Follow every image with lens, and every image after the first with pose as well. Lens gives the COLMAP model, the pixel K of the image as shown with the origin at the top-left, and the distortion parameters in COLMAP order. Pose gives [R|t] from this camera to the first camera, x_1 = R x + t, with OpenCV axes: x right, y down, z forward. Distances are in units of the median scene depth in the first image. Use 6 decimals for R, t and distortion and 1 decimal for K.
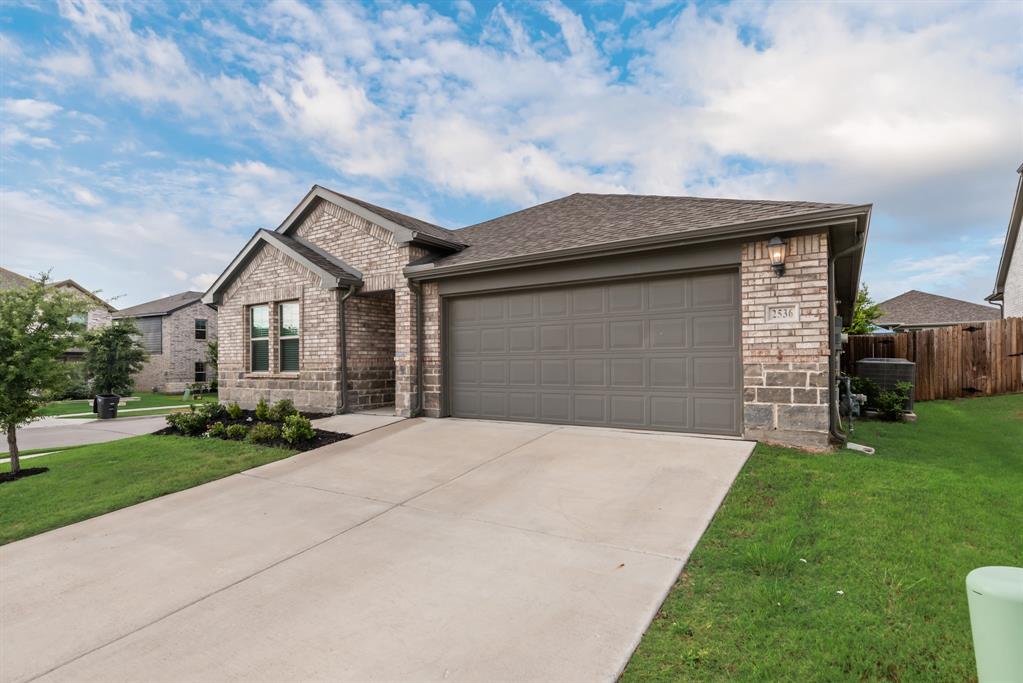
lens RADIAL K [[528.8, 0, 499.1], [0, 528.8, 365.7], [0, 0, 1]] dist [0.003500, 0.000124]
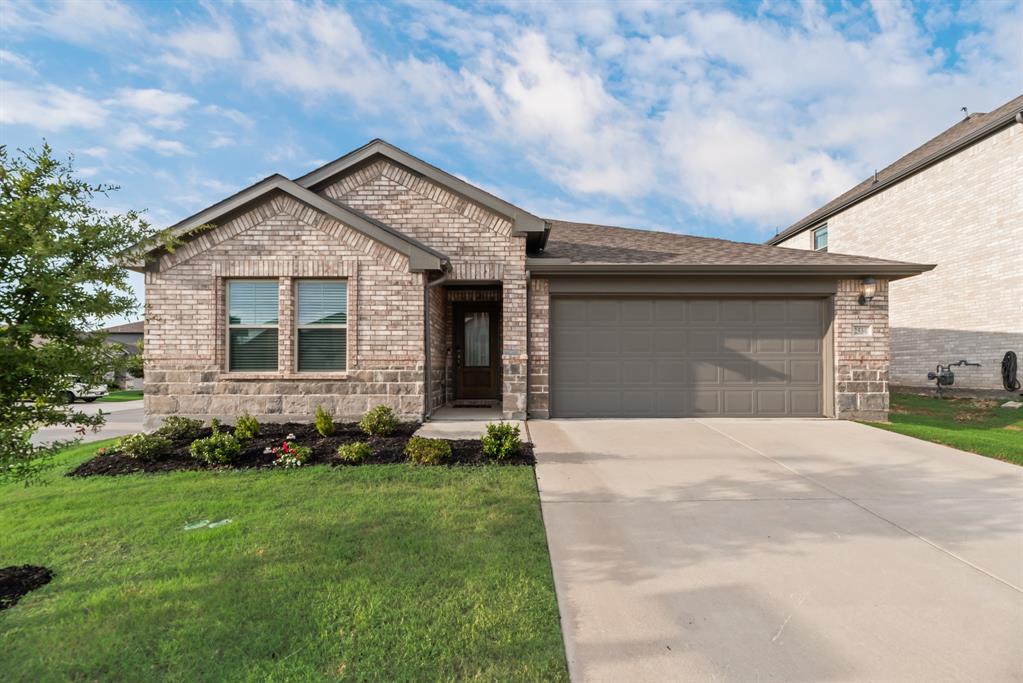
lens RADIAL K [[416.8, 0, 528.2], [0, 416.8, 365.6], [0, 0, 1]] dist [-0.000621, -0.000051]
pose [[0.817794, 0.010216, 0.575420, -0.576330], [-0.005043, 0.999931, -0.010585, 0.009218], [-0.575488, 0.005754, 0.817790, 0.389960]]
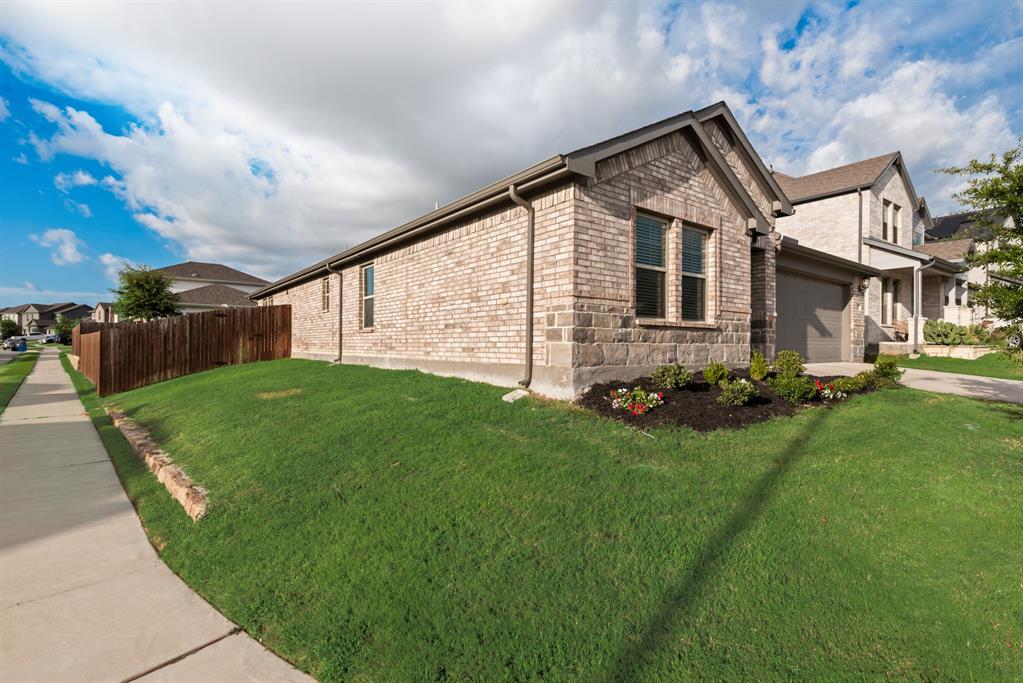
lens RADIAL K [[486.6, 0, 512.3], [0, 486.6, 343.1], [0, 0, 1]] dist [-0.002885, -0.000168]
pose [[0.293960, 0.012424, 0.955737, -1.311117], [-0.006084, 0.999920, -0.011127, 0.061441], [-0.955798, -0.002544, 0.294012, 1.208152]]
